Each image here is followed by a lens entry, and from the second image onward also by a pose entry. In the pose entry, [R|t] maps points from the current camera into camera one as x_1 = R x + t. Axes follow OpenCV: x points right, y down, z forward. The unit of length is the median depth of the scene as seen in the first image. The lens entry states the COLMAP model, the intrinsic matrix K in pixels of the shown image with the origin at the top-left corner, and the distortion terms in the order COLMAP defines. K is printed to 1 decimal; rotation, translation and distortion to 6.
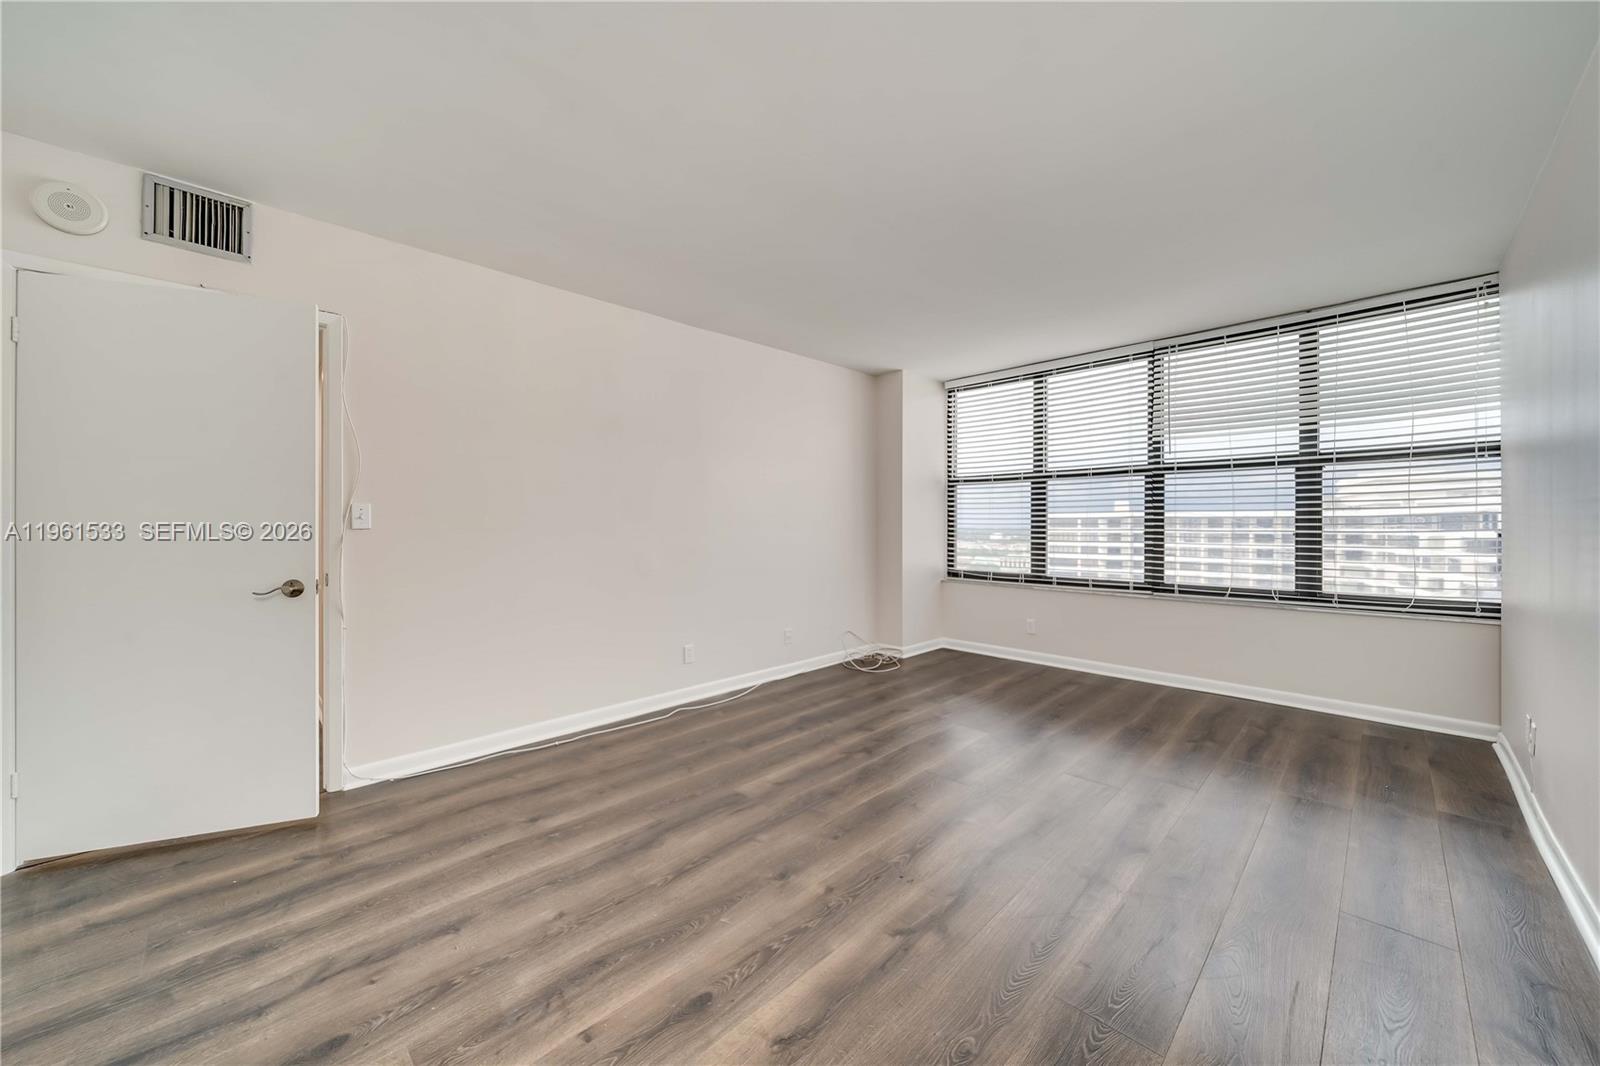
lens RADIAL K [[575.9, 0, 810.2], [0, 575.9, 519.4], [0, 0, 1]] dist [-0.031360, -0.000184]
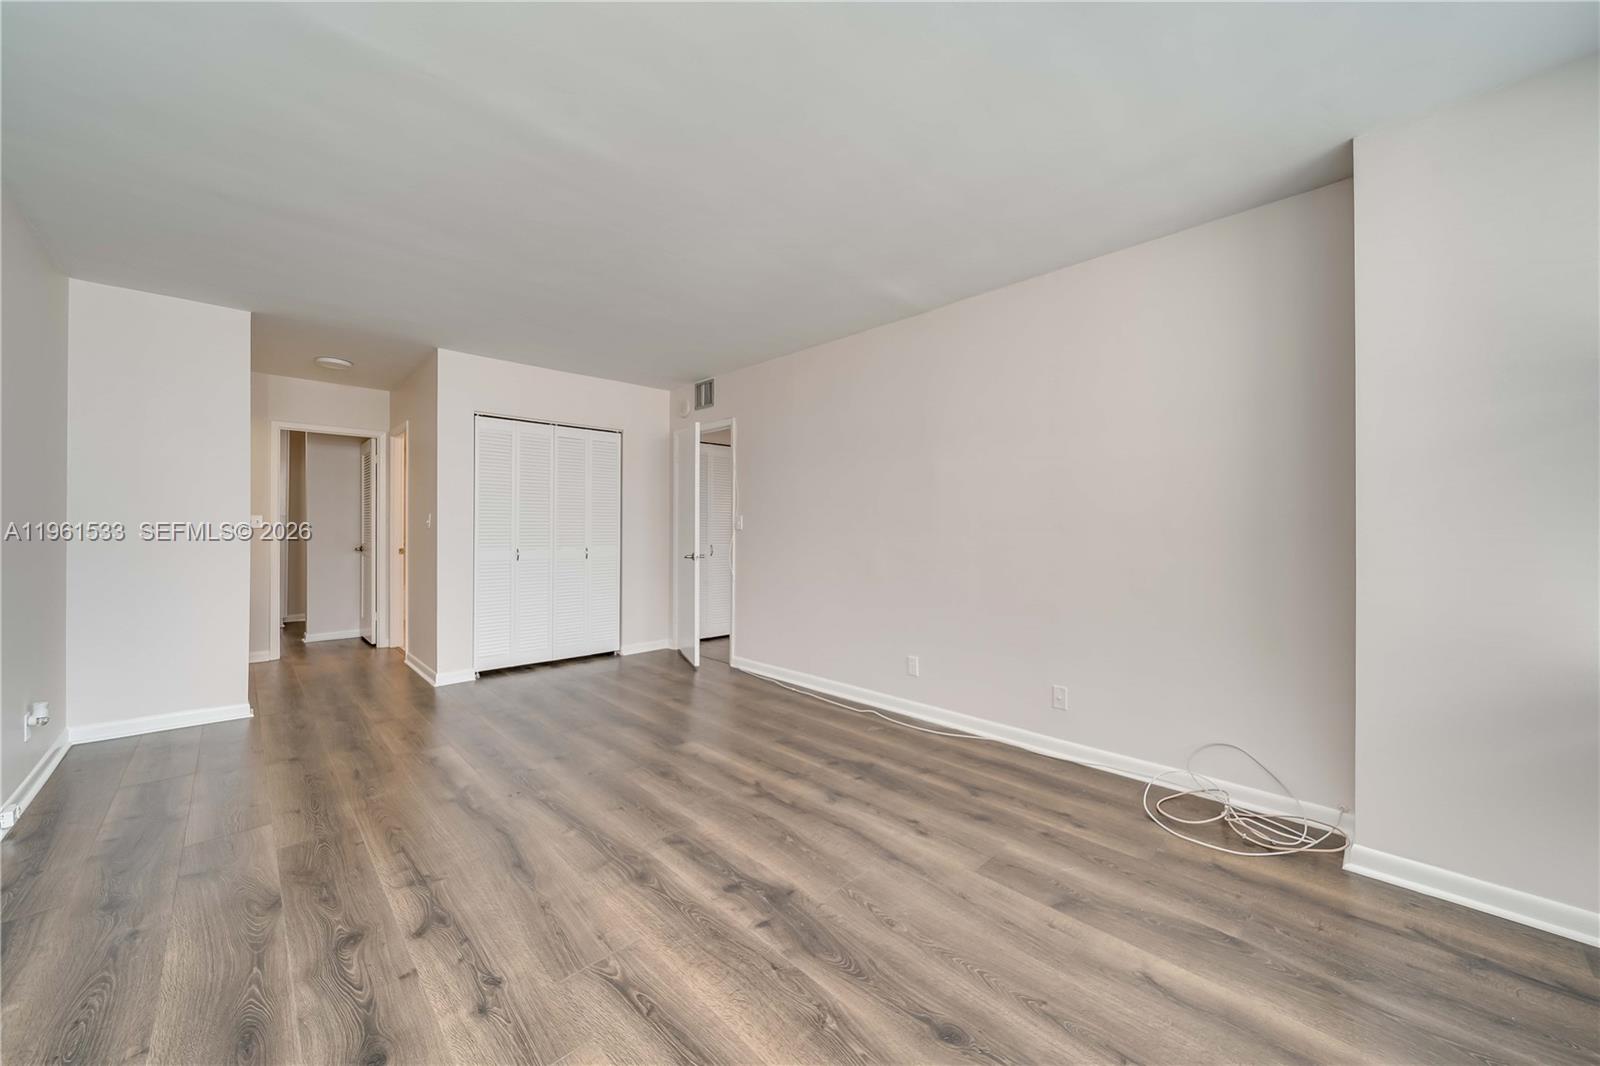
lens RADIAL K [[559.3, 0, 790.6], [0, 559.3, 523.1], [0, 0, 1]] dist [0.000138, 0.000105]
pose [[0.001450, 0.002831, -0.999995, 0.920085], [0.008007, 0.999964, 0.002843, -0.012733], [0.999967, -0.008011, 0.001427, 1.009778]]
